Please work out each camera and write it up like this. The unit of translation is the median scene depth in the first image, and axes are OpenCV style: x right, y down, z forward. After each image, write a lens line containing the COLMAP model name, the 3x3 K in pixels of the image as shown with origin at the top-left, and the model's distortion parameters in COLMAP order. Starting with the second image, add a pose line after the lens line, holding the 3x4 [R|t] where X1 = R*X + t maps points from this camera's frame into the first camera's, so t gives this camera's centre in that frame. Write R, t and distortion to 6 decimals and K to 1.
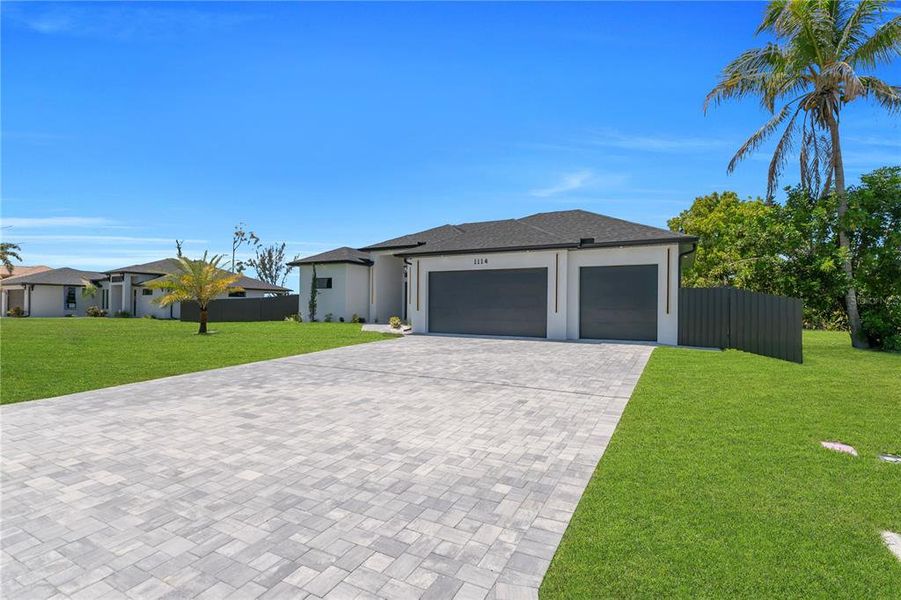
lens RADIAL K [[439.8, 0, 444.0], [0, 439.8, 296.4], [0, 0, 1]] dist [0.002021, -0.000542]
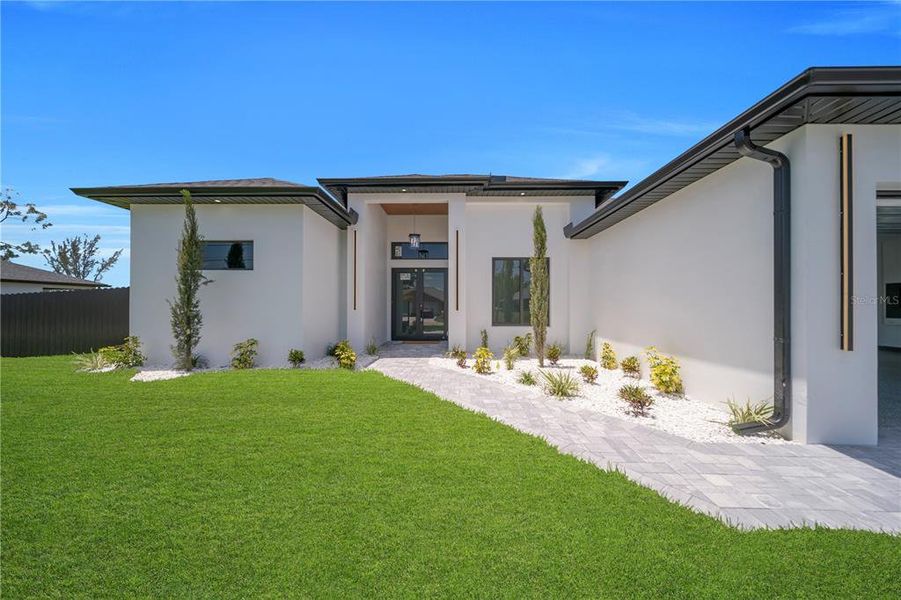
lens RADIAL K [[439.8, 0, 445.6], [0, 439.8, 299.6], [0, 0, 1]] dist [0.002021, -0.000542]
pose [[0.895683, -0.002466, 0.444687, -0.279310], [-0.002508, 0.999941, 0.010598, 0.002222], [-0.444687, -0.010607, 0.895623, 0.624625]]
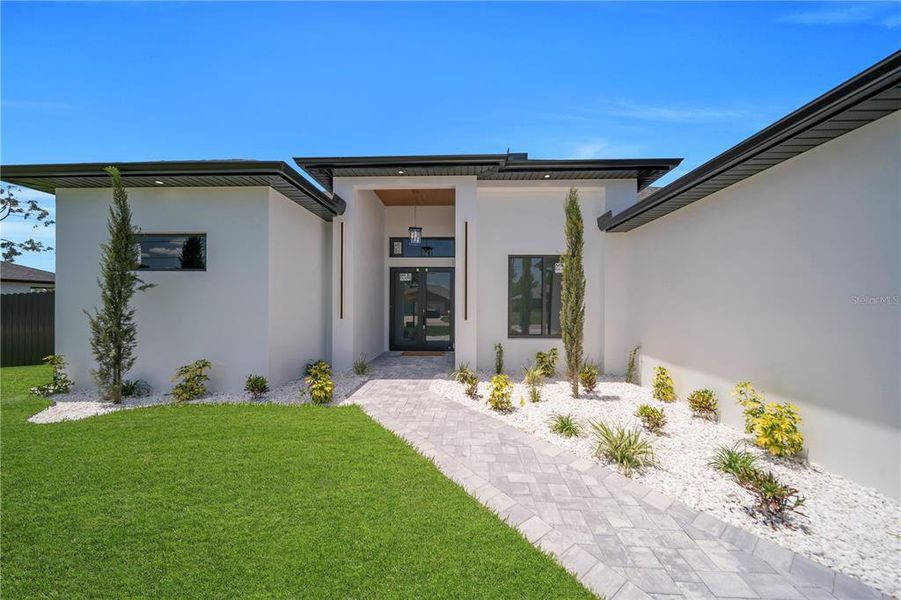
lens RADIAL K [[439.8, 0, 436.6], [0, 439.8, 309.4], [0, 0, 1]] dist [0.002021, -0.000542]
pose [[0.910072, -0.011606, 0.414287, -0.240868], [-0.004757, 0.999249, 0.038443, -0.005236], [-0.414422, -0.036957, 0.909334, 0.701794]]
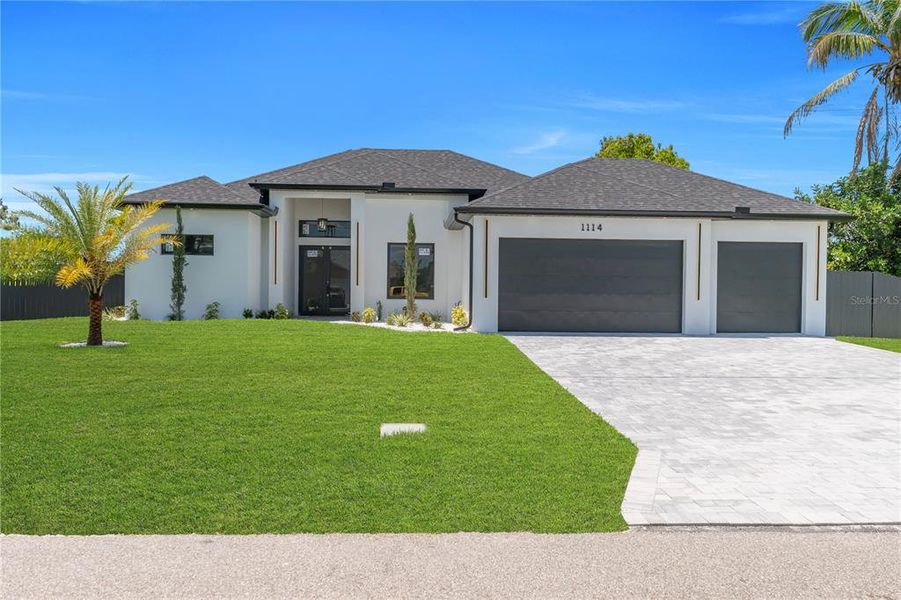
lens RADIAL K [[787.7, 0, 452.7], [0, 787.7, 298.7], [0, 0, 1]] dist [0.002916, -0.022269]
pose [[0.843993, -0.007252, 0.536305, -0.535010], [-0.016316, 0.999099, 0.039187, -0.008101], [-0.536106, -0.041823, 0.843114, 0.042075]]
